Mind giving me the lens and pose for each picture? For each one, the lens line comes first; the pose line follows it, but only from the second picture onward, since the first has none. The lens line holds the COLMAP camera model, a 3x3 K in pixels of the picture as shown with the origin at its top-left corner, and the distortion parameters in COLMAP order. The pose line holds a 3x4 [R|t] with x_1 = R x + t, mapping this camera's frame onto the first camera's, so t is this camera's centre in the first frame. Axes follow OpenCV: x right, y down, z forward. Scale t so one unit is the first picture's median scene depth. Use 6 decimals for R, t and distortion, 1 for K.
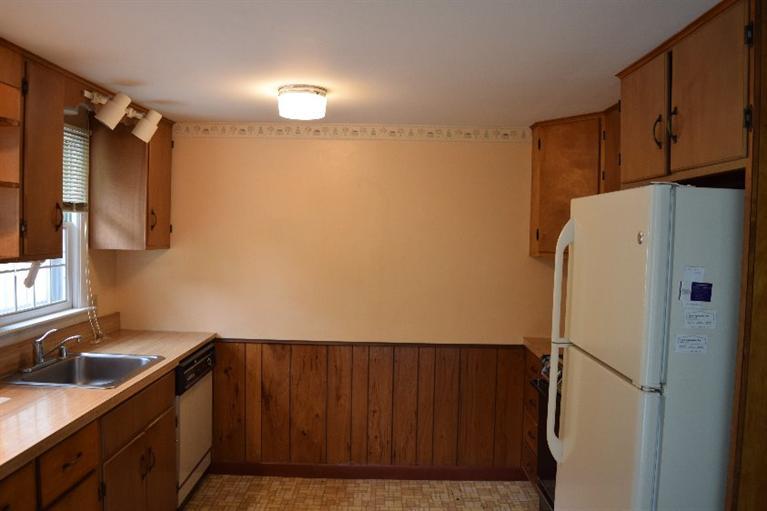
lens RADIAL K [[636.2, 0, 383.5], [0, 636.2, 255.5], [0, 0, 1]] dist [-0.056426, -0.003554]
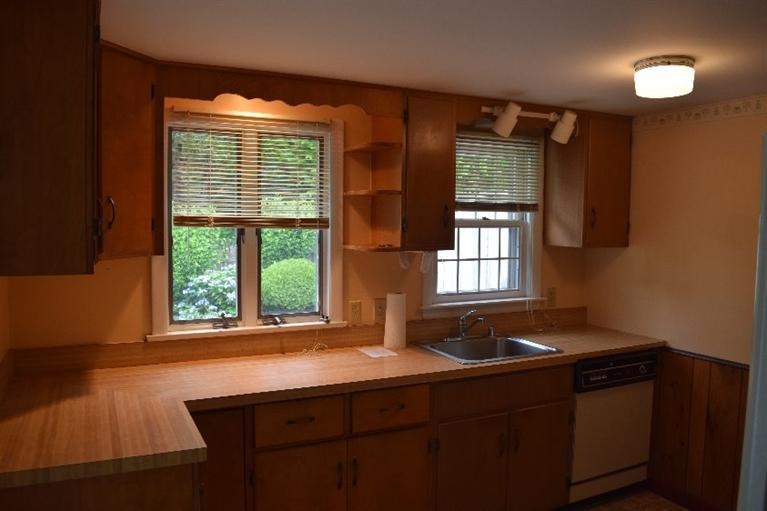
lens RADIAL K [[643.3, 0, 383.5], [0, 643.3, 255.5], [0, 0, 1]] dist [-0.006764, -0.006059]
pose [[0.483535, 0.039202, -0.874447, 0.412776], [-0.038840, 0.998974, 0.023307, -0.007879], [0.874463, 0.022694, 0.484562, 0.227002]]
